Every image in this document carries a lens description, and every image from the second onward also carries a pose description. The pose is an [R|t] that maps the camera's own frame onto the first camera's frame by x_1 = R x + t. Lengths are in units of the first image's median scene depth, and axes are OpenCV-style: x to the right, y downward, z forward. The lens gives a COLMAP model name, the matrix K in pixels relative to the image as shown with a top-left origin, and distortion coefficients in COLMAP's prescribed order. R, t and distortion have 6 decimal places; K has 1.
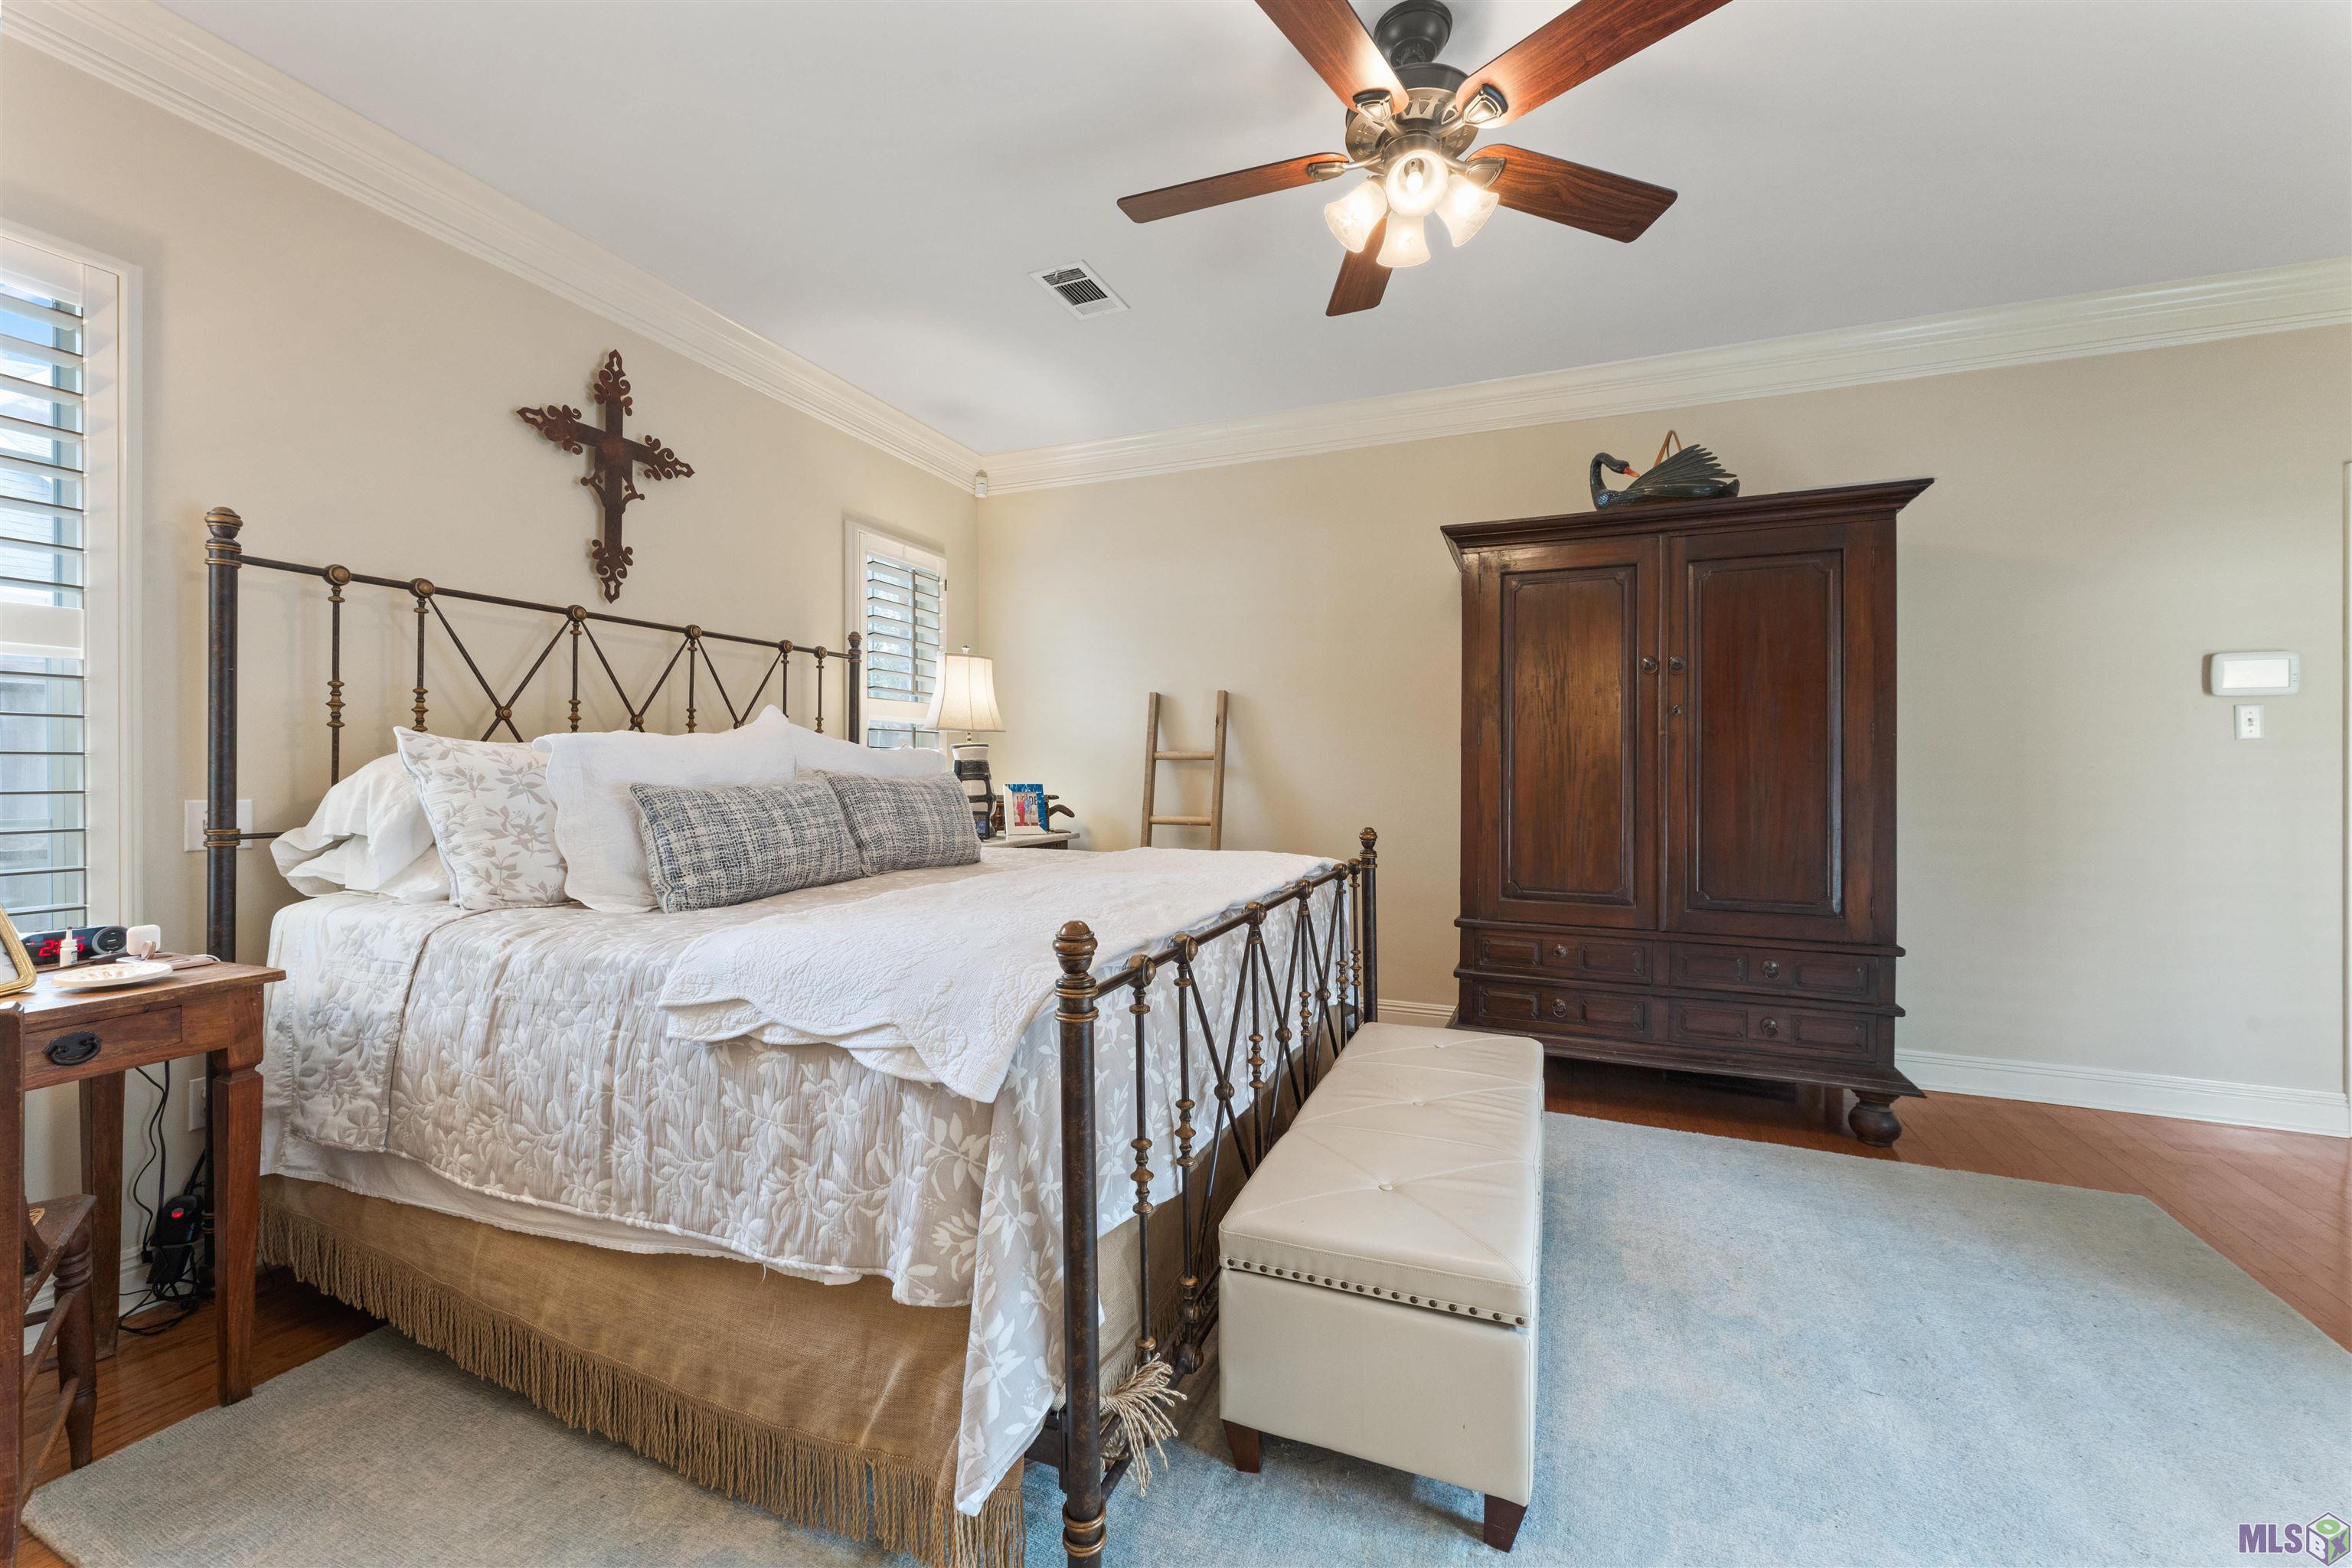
lens RADIAL K [[943.4, 0, 1165.9], [0, 943.4, 772.3], [0, 0, 1]] dist [0.000295, -0.000163]
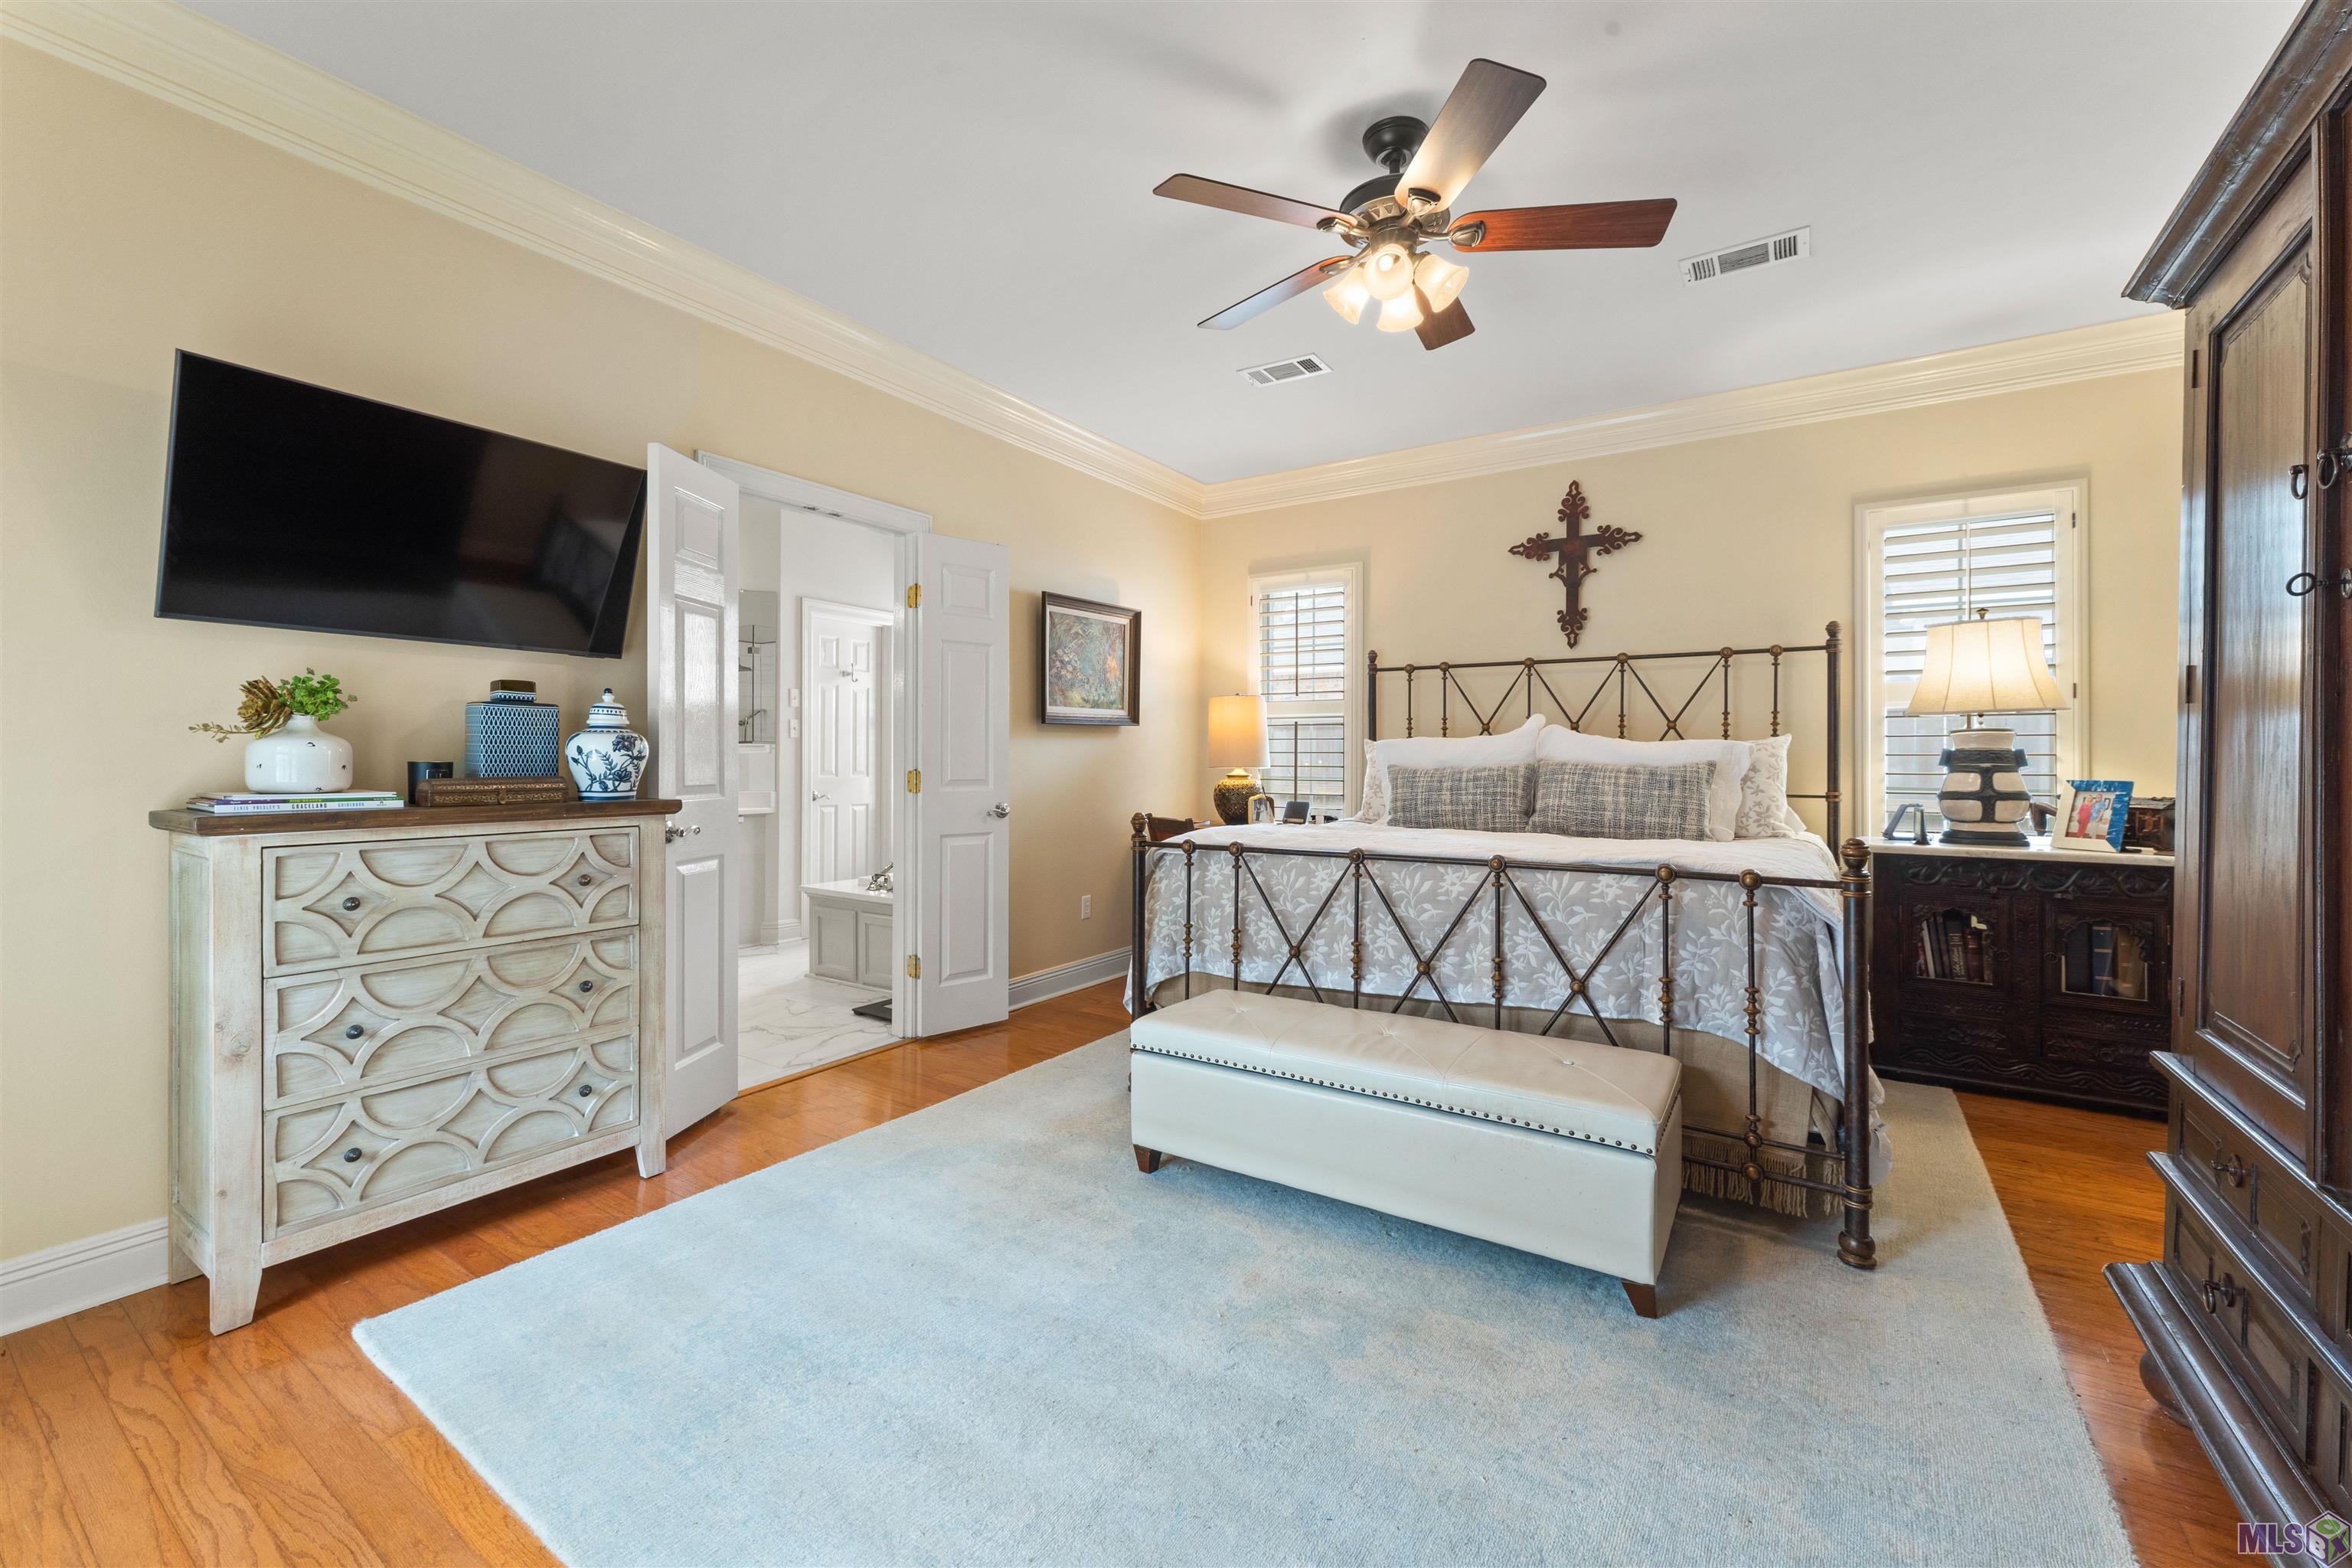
lens RADIAL K [[943.4, 0, 1168.3], [0, 943.4, 766.0], [0, 0, 1]] dist [0.000295, -0.000163]
pose [[-0.190609, 0.007409, -0.981638, 1.022421], [-0.007212, 0.999934, 0.008948, -0.000023], [0.981640, 0.008785, -0.190543, 0.653096]]
